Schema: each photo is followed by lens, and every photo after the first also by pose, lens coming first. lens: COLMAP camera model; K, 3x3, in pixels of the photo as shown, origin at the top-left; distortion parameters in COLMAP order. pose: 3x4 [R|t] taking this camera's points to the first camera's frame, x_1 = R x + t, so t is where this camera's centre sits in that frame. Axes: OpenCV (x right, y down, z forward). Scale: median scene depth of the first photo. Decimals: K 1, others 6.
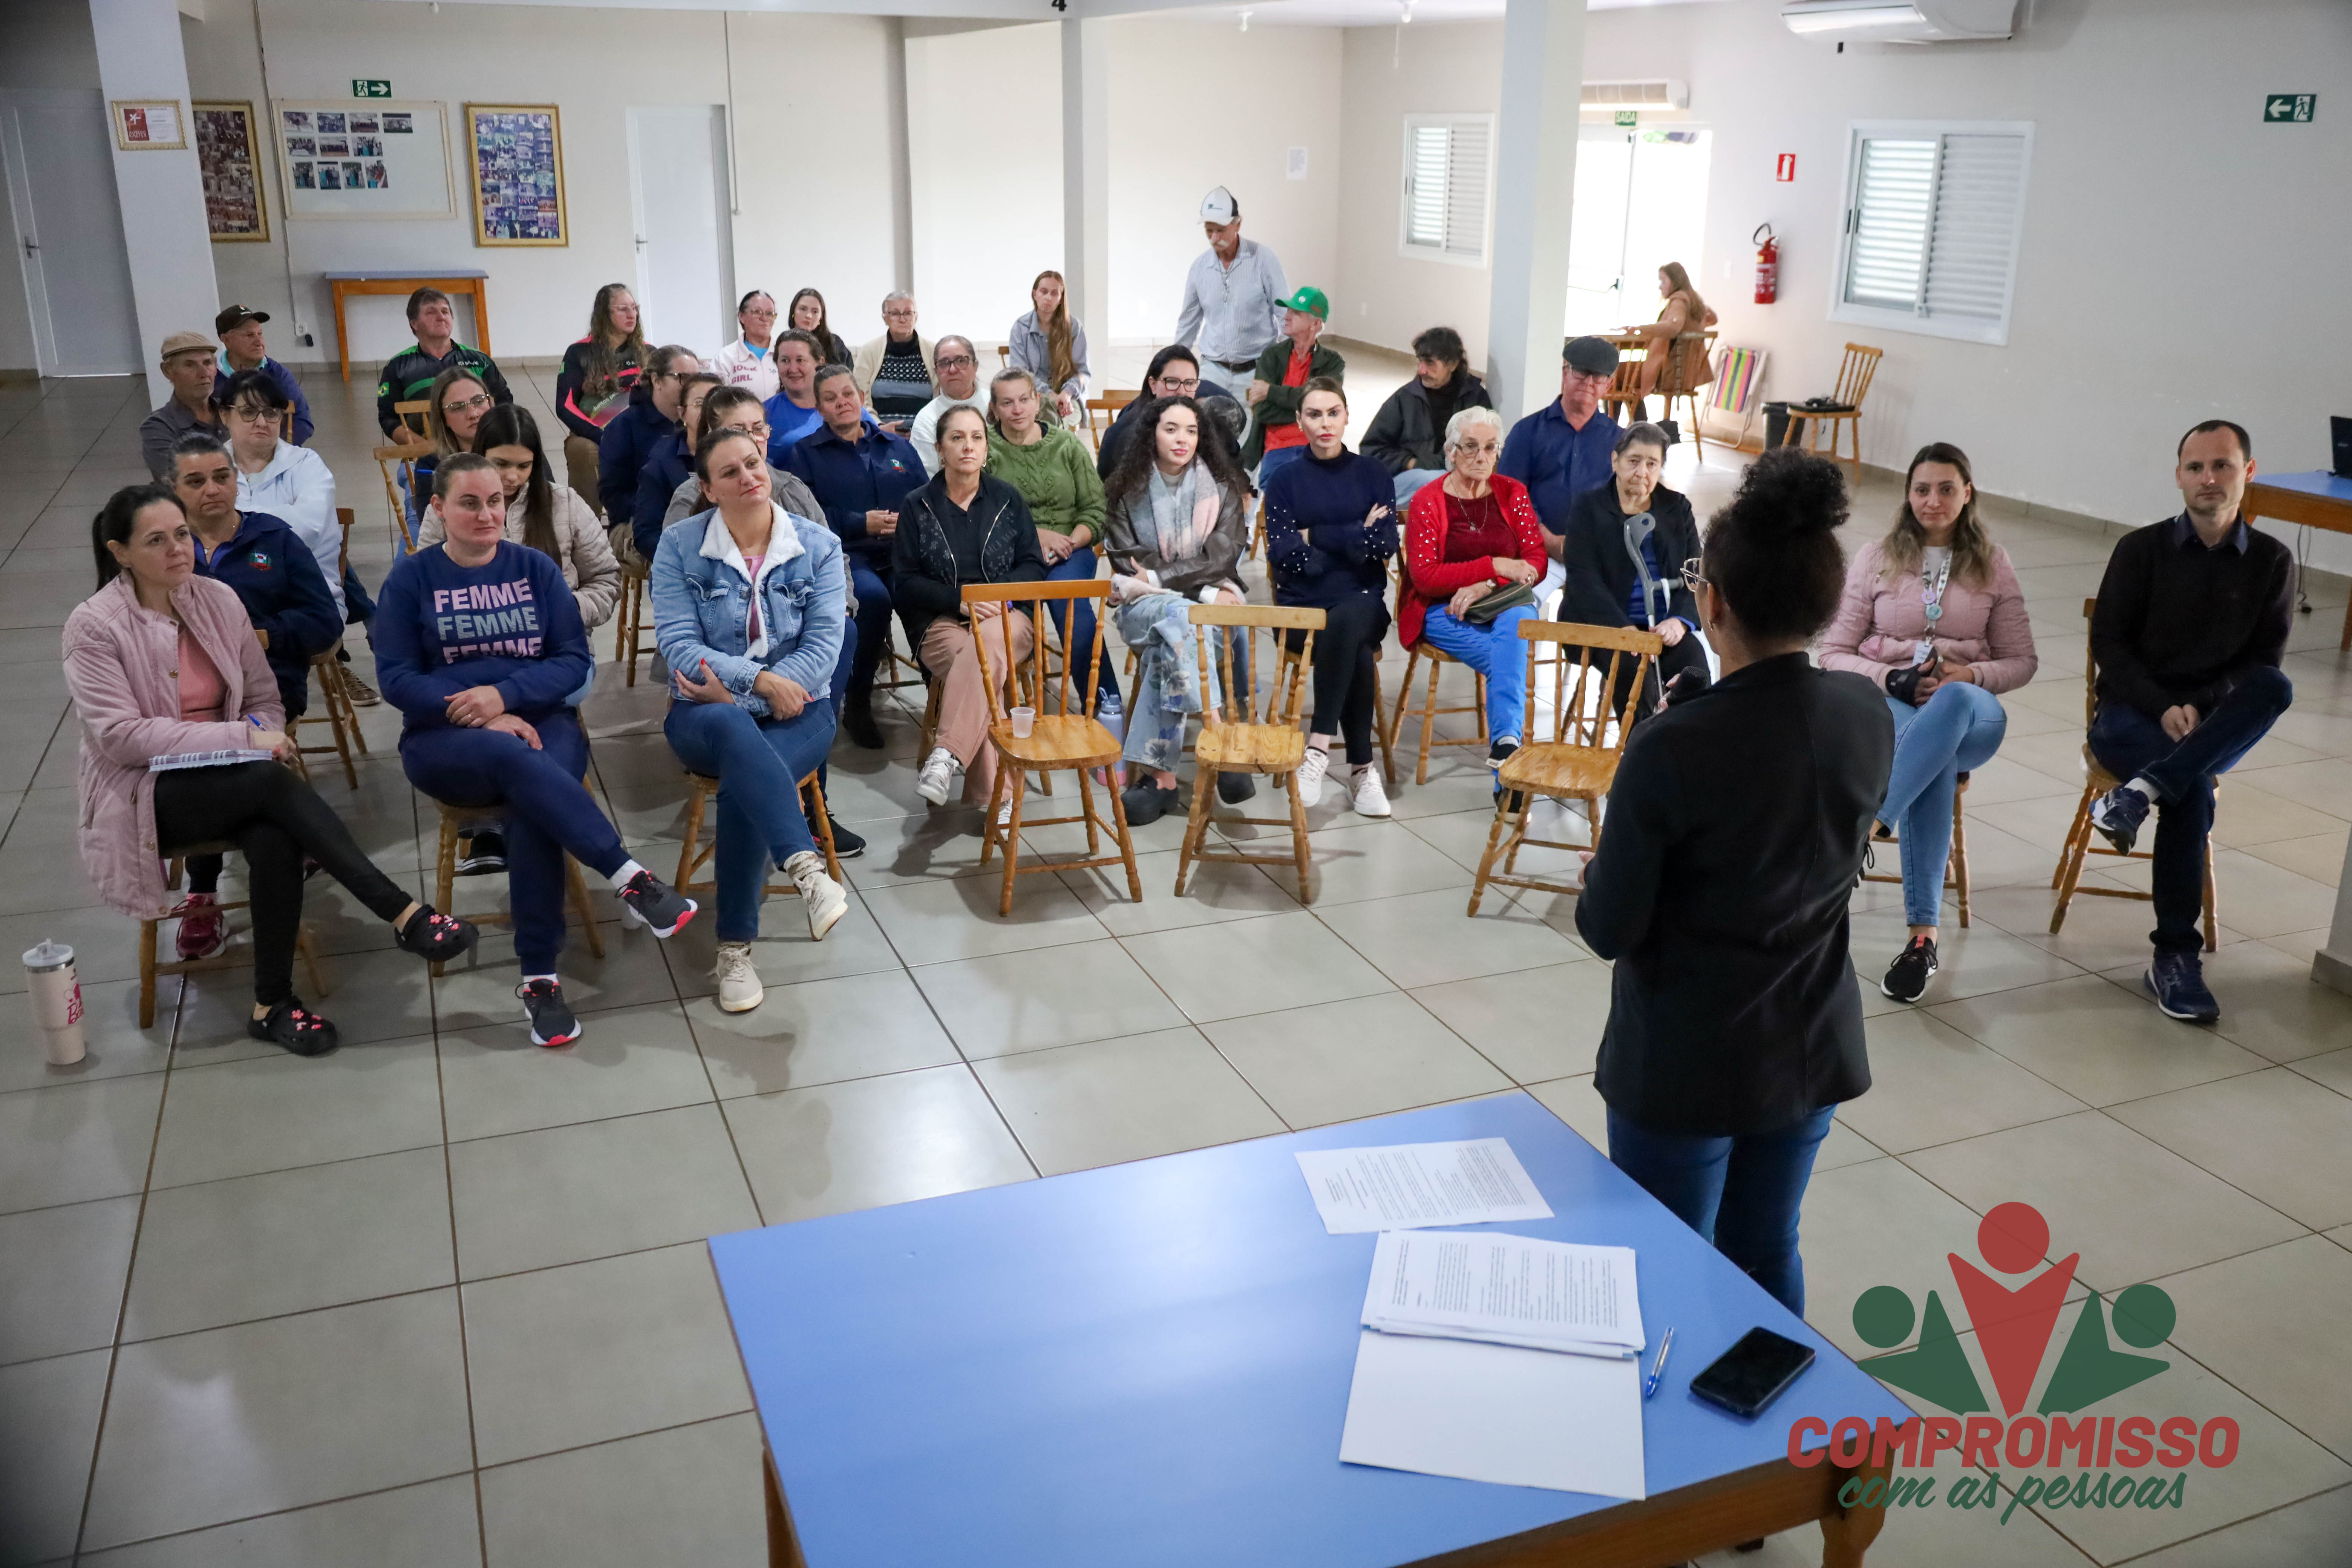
lens RADIAL K [[1915.4, 0, 1176.0], [0, 1915.4, 784.0], [0, 0, 1]] dist [0.024373, -0.009895]
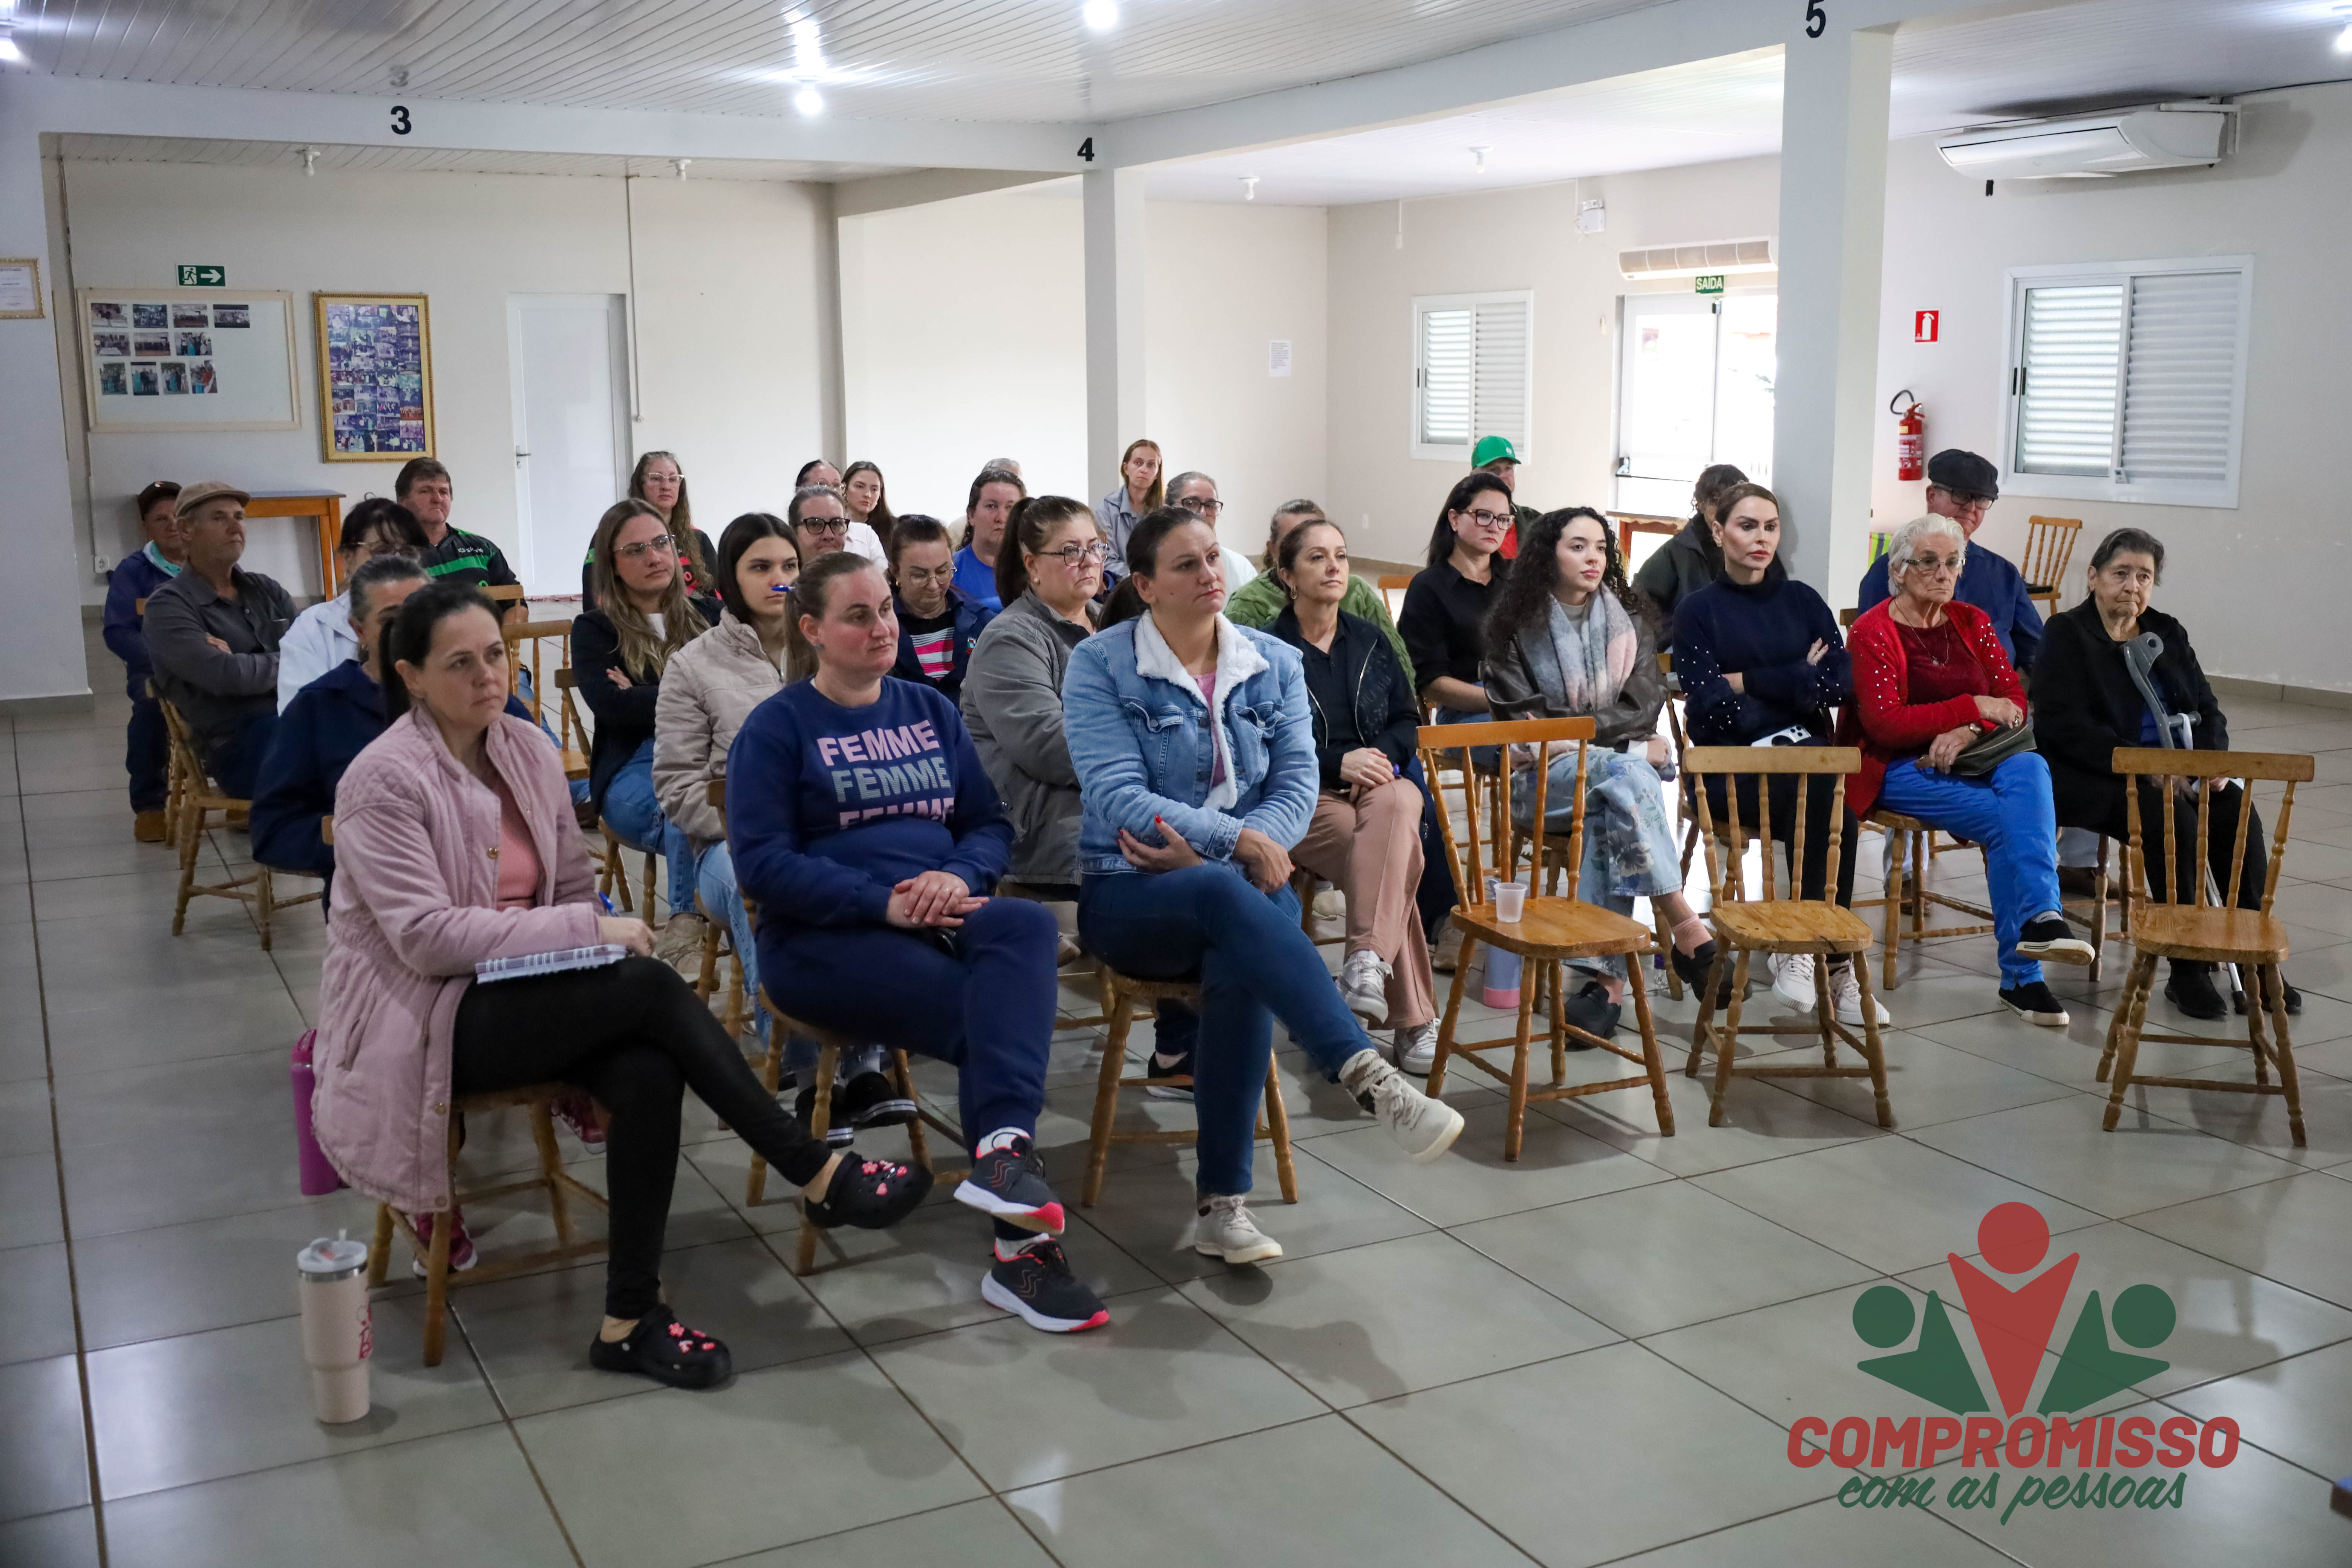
lens RADIAL K [[2265.1, 0, 1176.0], [0, 2265.1, 784.0], [0, 0, 1]] dist [0.000422, 0.030556]
pose [[0.993795, -0.036184, 0.105178, -0.154279], [0.052133, 0.986836, -0.153091, 0.026246], [-0.098254, 0.157624, 0.982599, 0.066994]]
